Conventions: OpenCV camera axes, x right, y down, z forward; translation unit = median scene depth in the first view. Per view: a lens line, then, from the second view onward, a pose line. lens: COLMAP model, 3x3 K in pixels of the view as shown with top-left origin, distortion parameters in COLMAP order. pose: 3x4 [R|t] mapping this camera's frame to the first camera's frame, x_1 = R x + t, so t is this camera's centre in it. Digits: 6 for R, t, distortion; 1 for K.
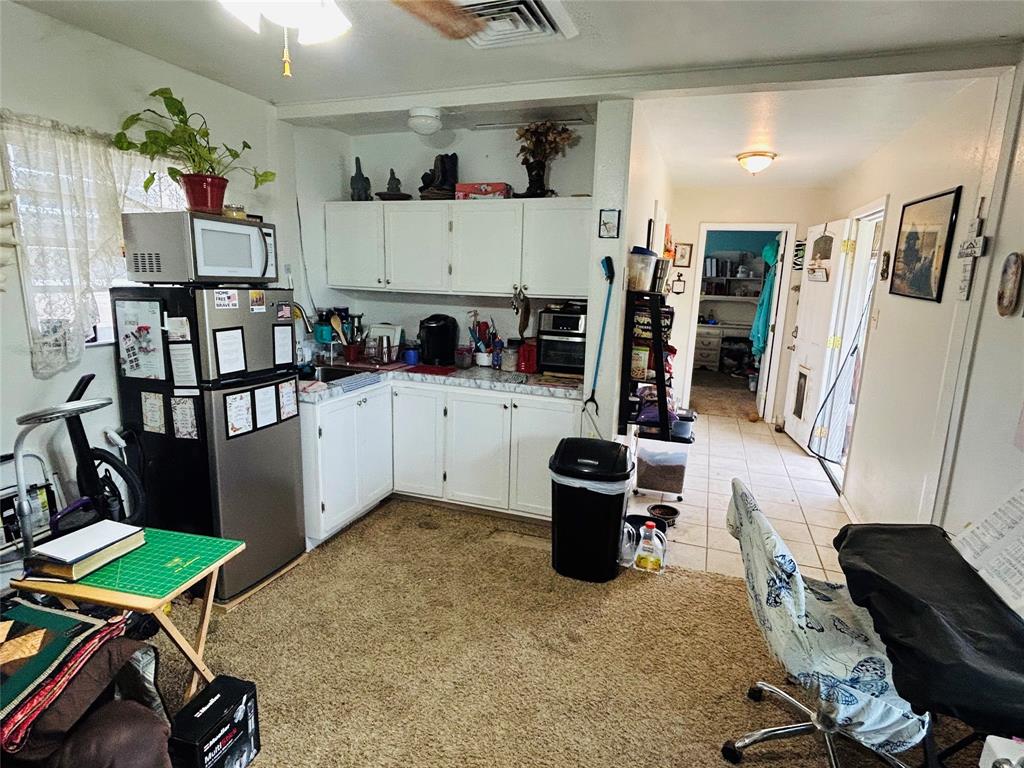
lens RADIAL K [[554.9, 0, 512.0], [0, 554.9, 384.0], [0, 0, 1]] dist [-0.000743, -0.000985]
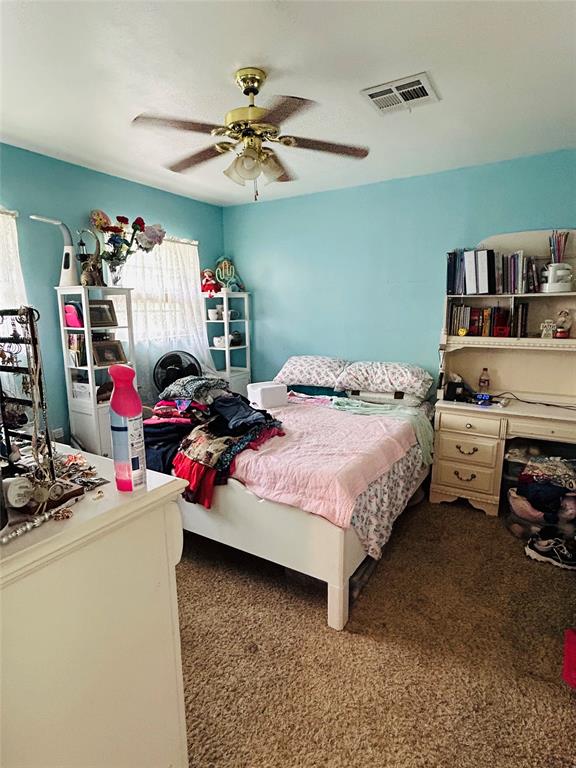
lens RADIAL K [[416.2, 0, 288.0], [0, 416.2, 384.0], [0, 0, 1]] dist [-0.000743, -0.000985]
pose [[0.976521, -0.000461, -0.215421, 0.484795], [-0.006599, 0.999464, -0.032050, -0.191294], [0.215320, 0.032719, 0.975995, 1.115666]]
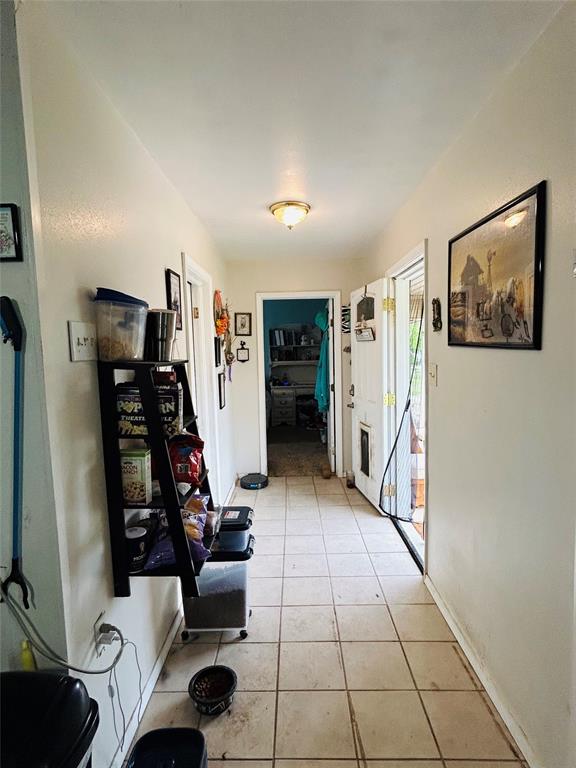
lens RADIAL K [[416.2, 0, 288.0], [0, 416.2, 384.0], [0, 0, 1]] dist [-0.000743, -0.000985]
pose [[0.944996, -0.081115, 0.316865, 0.149354], [0.117377, 0.988334, -0.097053, -0.043943], [-0.305296, 0.128907, 0.943492, 0.296700]]
